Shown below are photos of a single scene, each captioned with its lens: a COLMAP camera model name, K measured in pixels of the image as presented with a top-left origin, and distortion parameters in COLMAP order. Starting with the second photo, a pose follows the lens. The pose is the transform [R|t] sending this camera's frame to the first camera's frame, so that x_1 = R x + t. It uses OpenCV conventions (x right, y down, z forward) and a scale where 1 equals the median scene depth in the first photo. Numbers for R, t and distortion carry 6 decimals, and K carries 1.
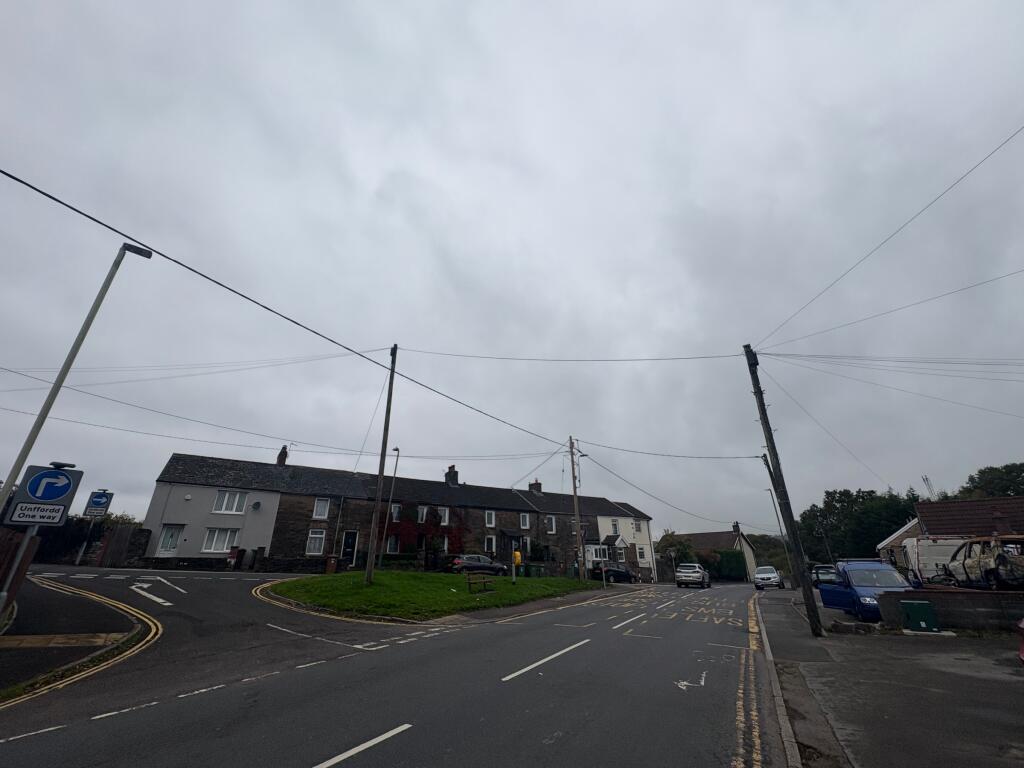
lens RADIAL K [[407.9, 0, 510.6], [0, 407.9, 384.3], [0, 0, 1]] dist [-0.000806, -0.000173]
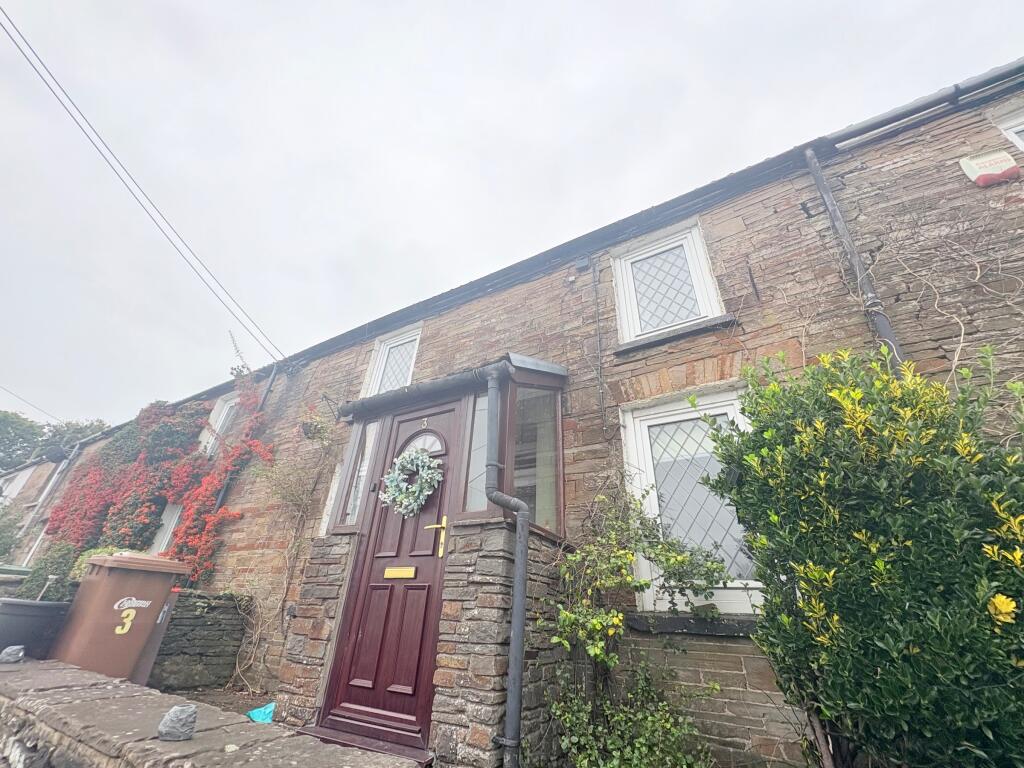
lens RADIAL K [[407.9, 0, 510.6], [0, 407.9, 384.3], [0, 0, 1]] dist [-0.000806, -0.000173]
pose [[0.423694, -0.424492, -0.800181, 0.093996], [0.327992, 0.895342, -0.301304, 0.380916], [0.844337, -0.134792, 0.518581, 0.908106]]
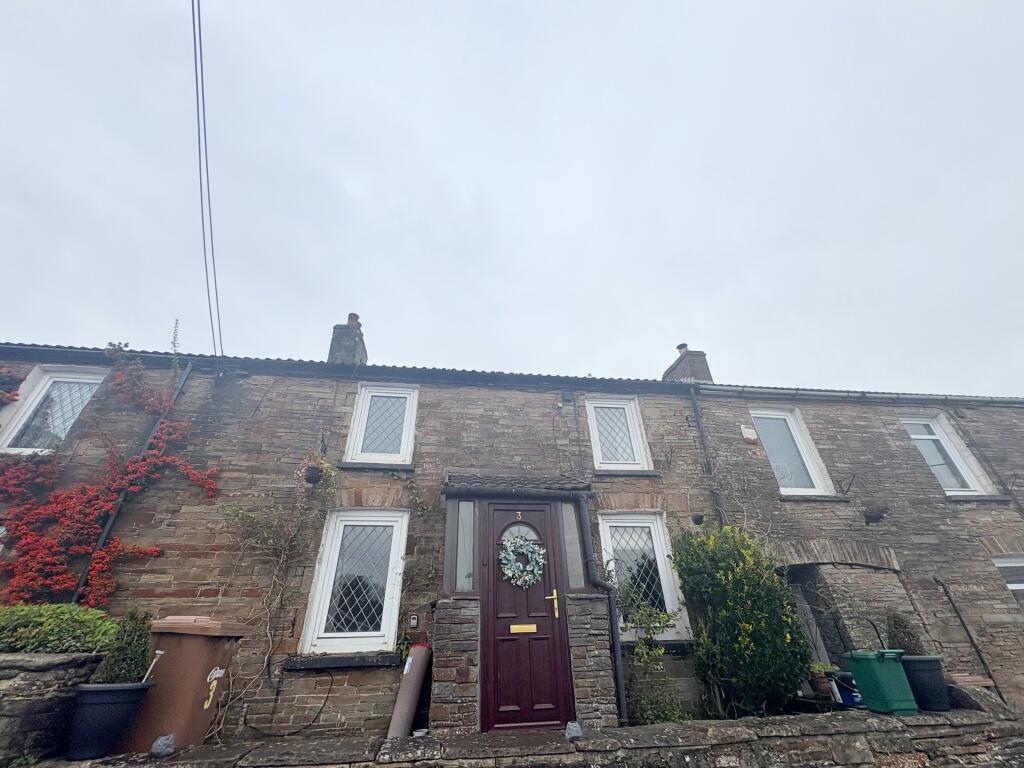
lens RADIAL K [[407.9, 0, 510.6], [0, 407.9, 384.3], [0, 0, 1]] dist [-0.000806, -0.000173]
pose [[0.895033, -0.242179, -0.374521, 0.065859], [0.193482, 0.967436, -0.163196, 0.337038], [0.401848, 0.073603, 0.912744, 0.820105]]
